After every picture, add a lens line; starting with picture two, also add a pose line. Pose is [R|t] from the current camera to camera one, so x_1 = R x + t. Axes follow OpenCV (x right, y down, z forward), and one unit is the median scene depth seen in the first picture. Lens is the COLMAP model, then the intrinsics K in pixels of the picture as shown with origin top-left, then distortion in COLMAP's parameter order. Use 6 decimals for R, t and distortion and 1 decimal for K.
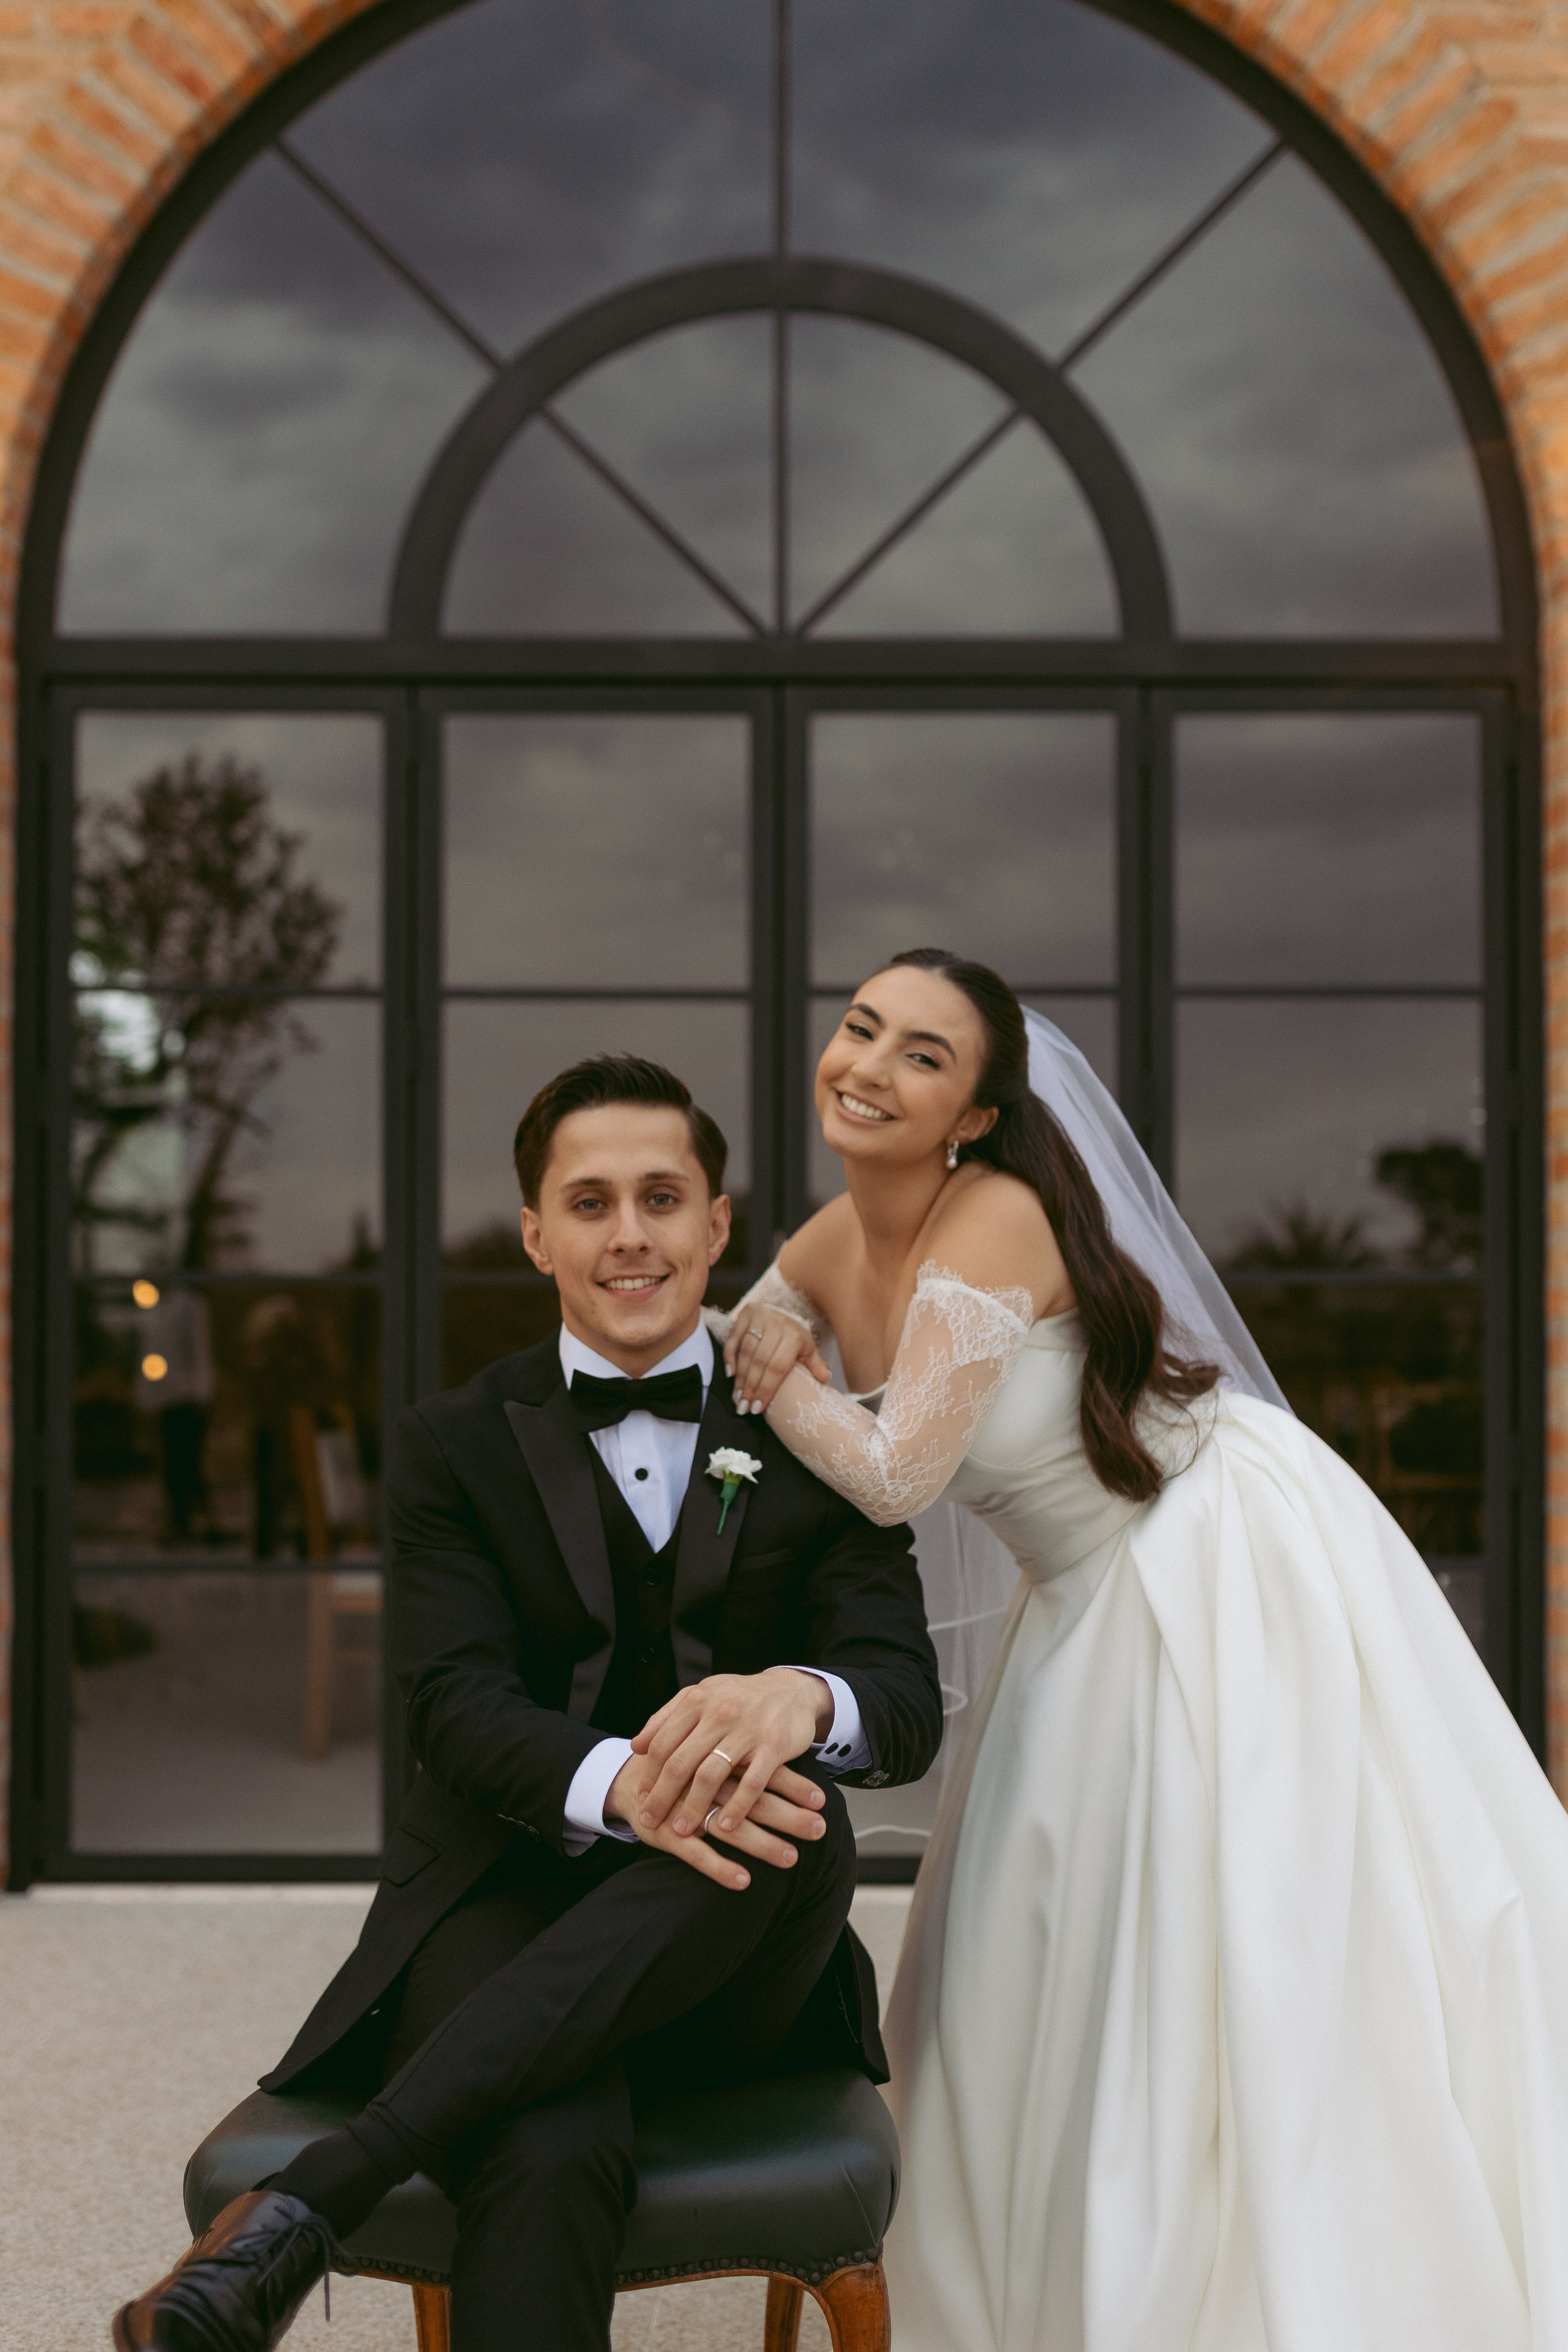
lens RADIAL K [[2390.8, 0, 784.0], [0, 2390.8, 1176.0], [0, 0, 1]] dist [0.006693, 0.026545]
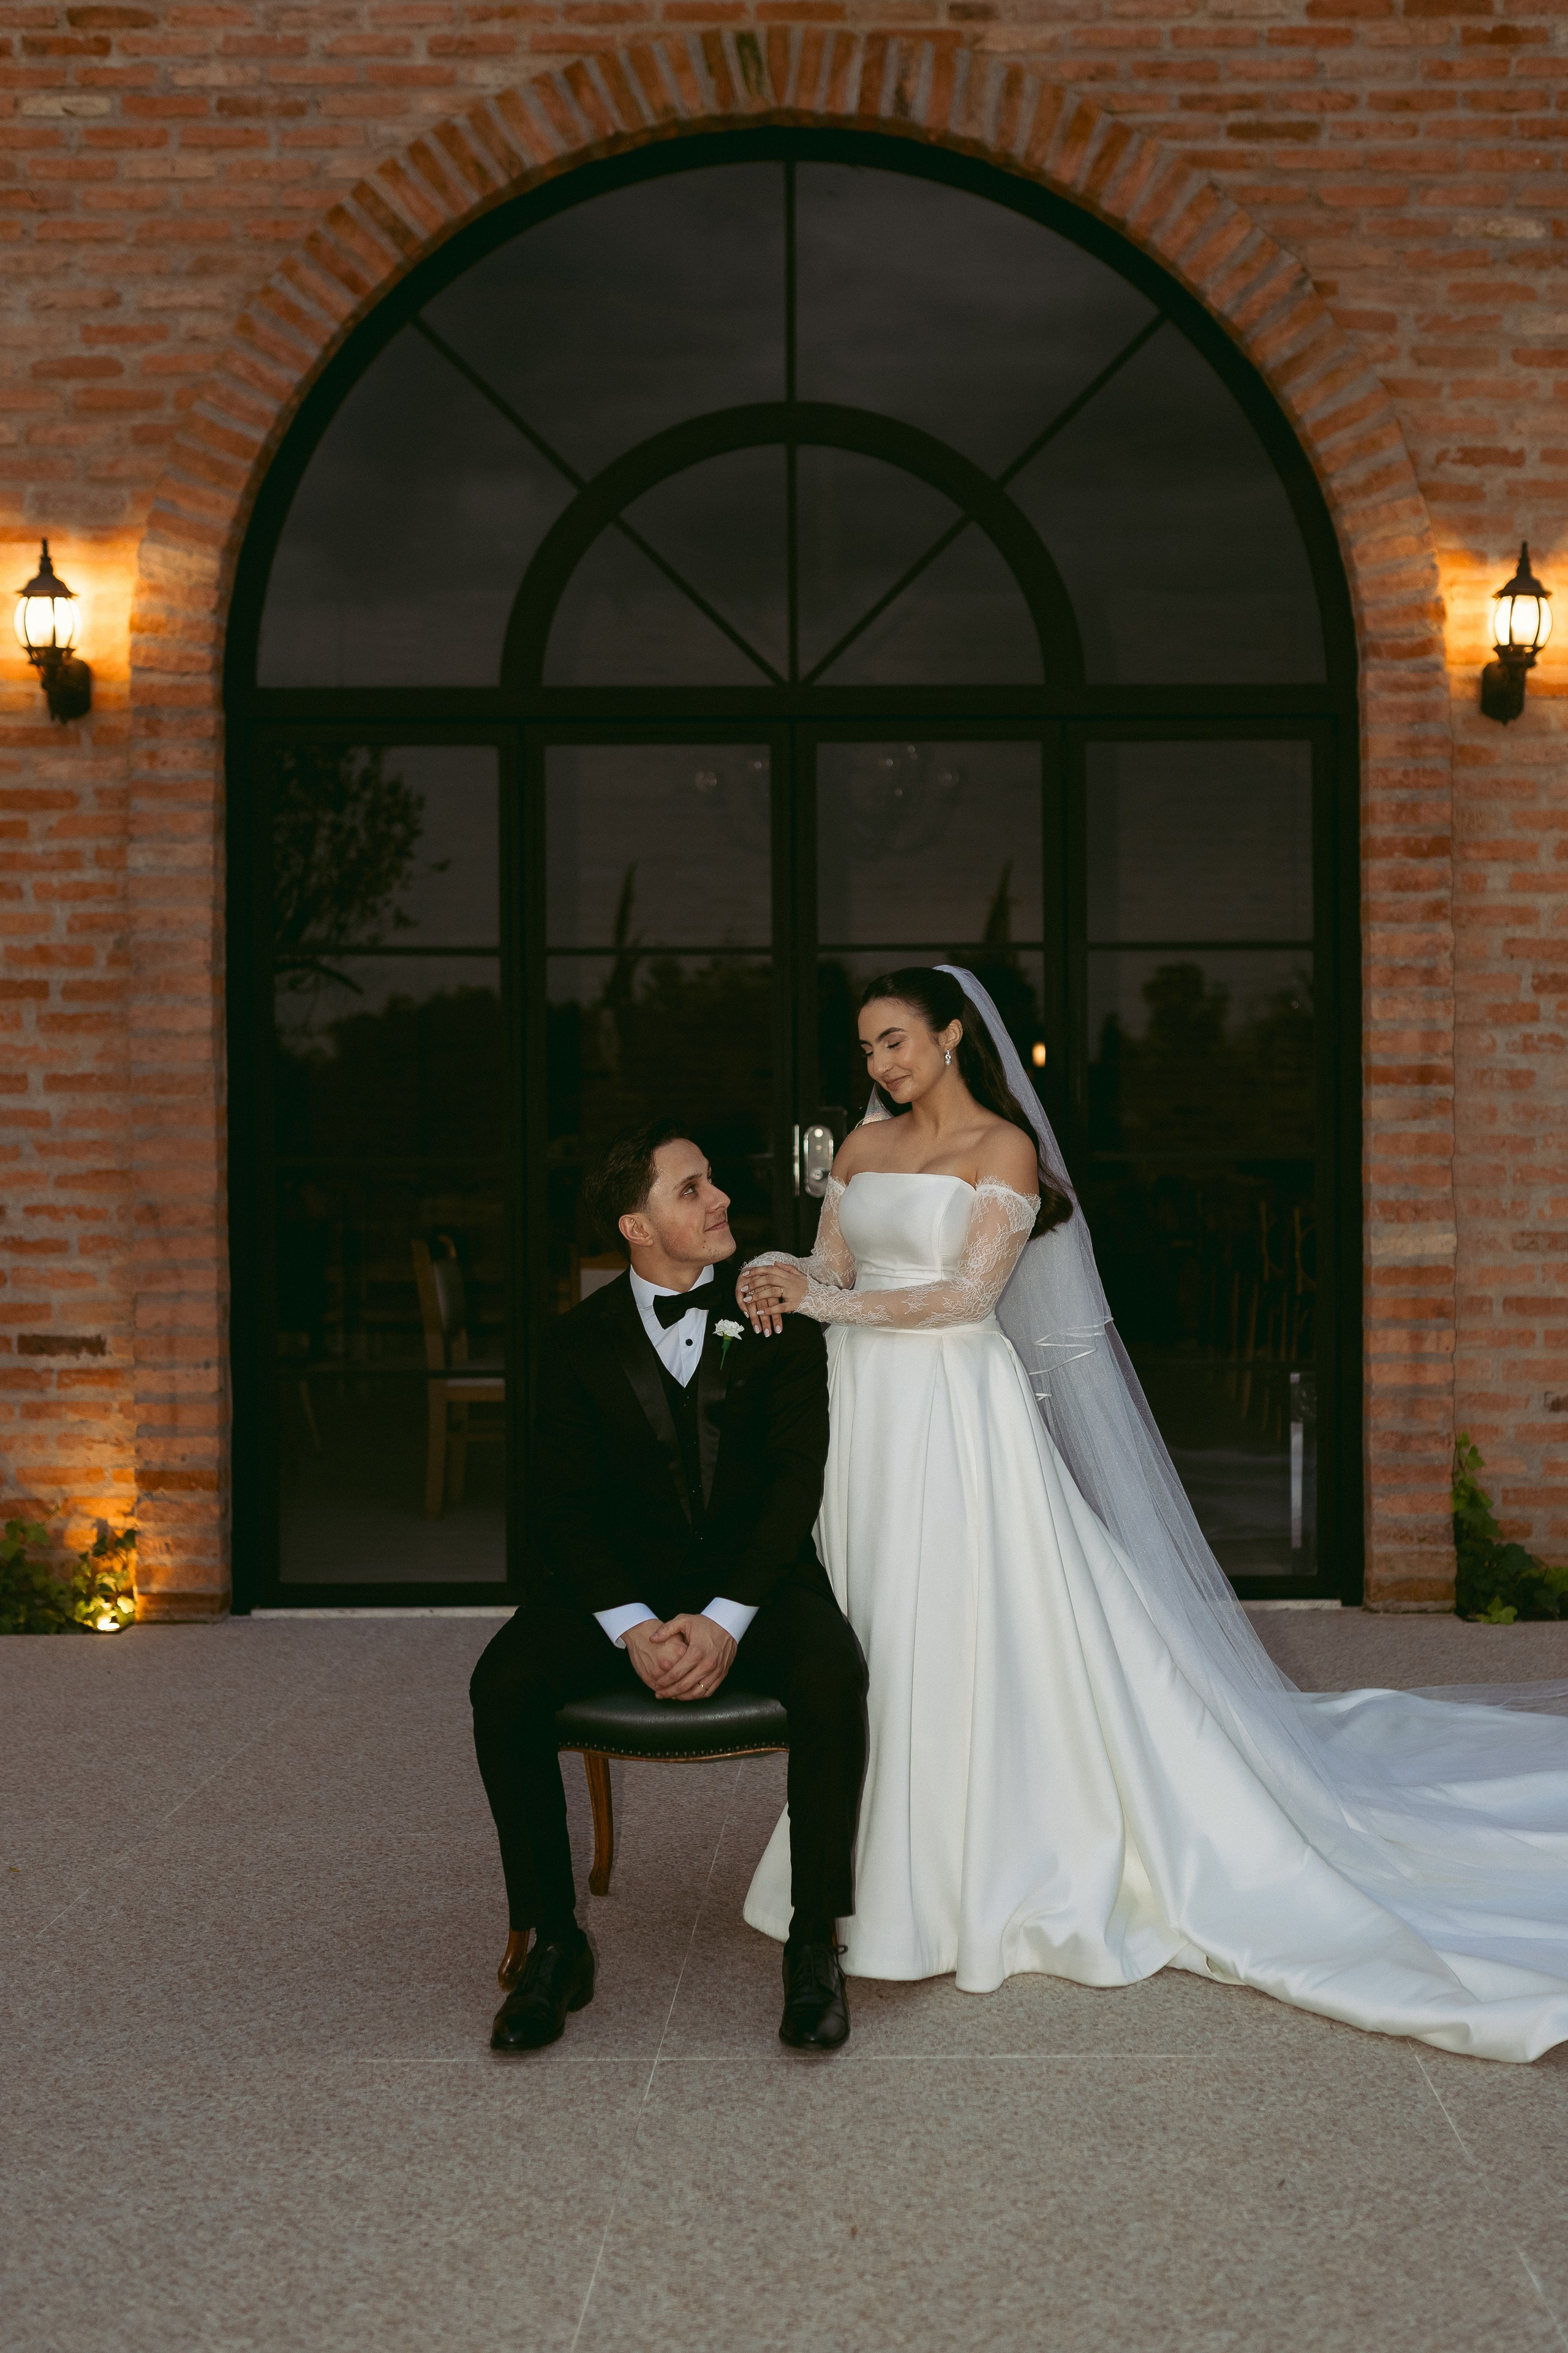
lens RADIAL K [[2391.7, 0, 784.0], [0, 2391.7, 1176.5], [0, 0, 1]] dist [0.006693, 0.026545]
pose [[0.999661, -0.007546, -0.024924, 0.025236], [0.009411, 0.997098, 0.075543, -0.053442], [0.024281, -0.075752, 0.996831, -0.373487]]
